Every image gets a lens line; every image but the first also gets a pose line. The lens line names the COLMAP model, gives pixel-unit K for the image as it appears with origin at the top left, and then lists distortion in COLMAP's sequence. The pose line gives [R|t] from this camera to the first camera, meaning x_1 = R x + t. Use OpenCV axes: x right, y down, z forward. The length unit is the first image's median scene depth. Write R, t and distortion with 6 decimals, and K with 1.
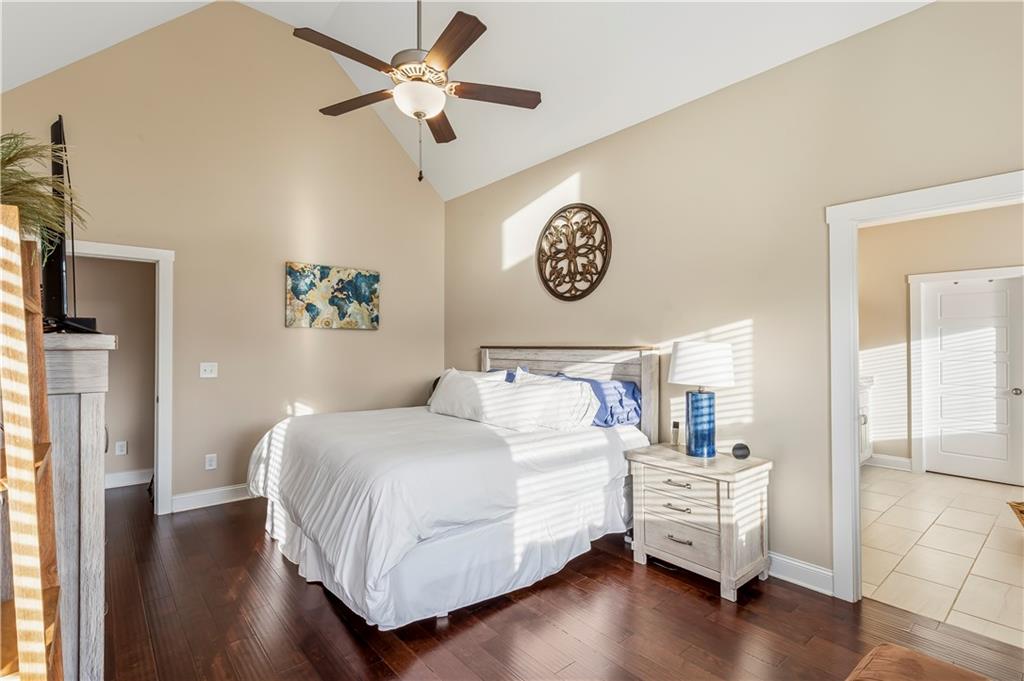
lens RADIAL K [[479.6, 0, 519.9], [0, 479.6, 339.8], [0, 0, 1]] dist [0.012951, -0.003810]
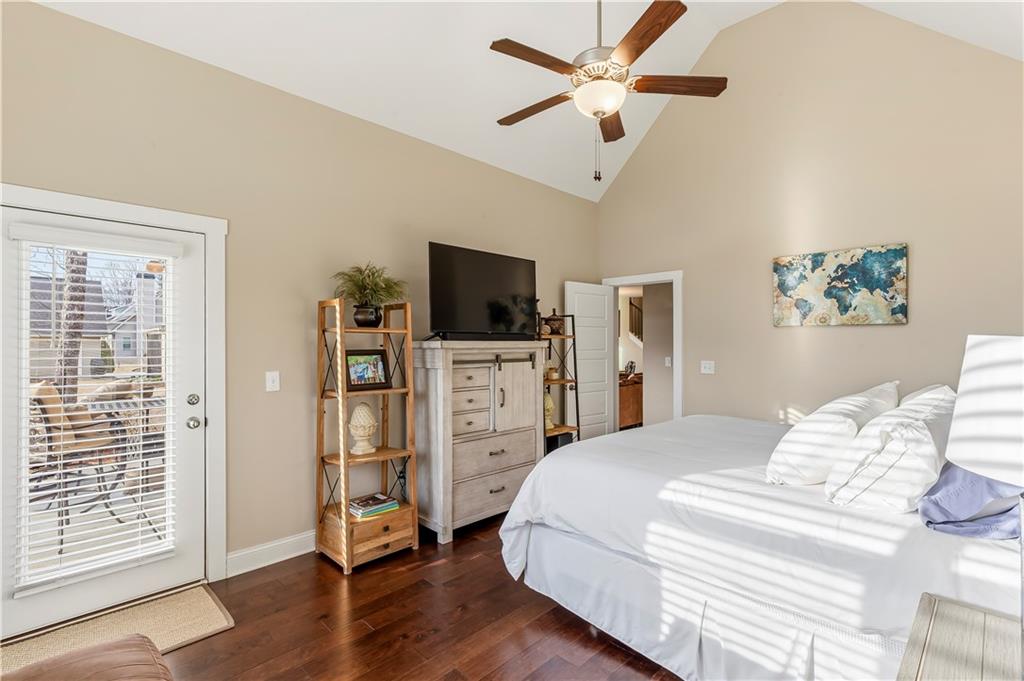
lens RADIAL K [[479.6, 0, 515.9], [0, 479.6, 349.3], [0, 0, 1]] dist [0.012951, -0.003810]
pose [[0.065136, 0.009376, -0.997832, 0.410575], [0.010148, 0.999898, 0.010058, 0.003384], [0.997825, -0.010781, 0.065035, 0.404047]]
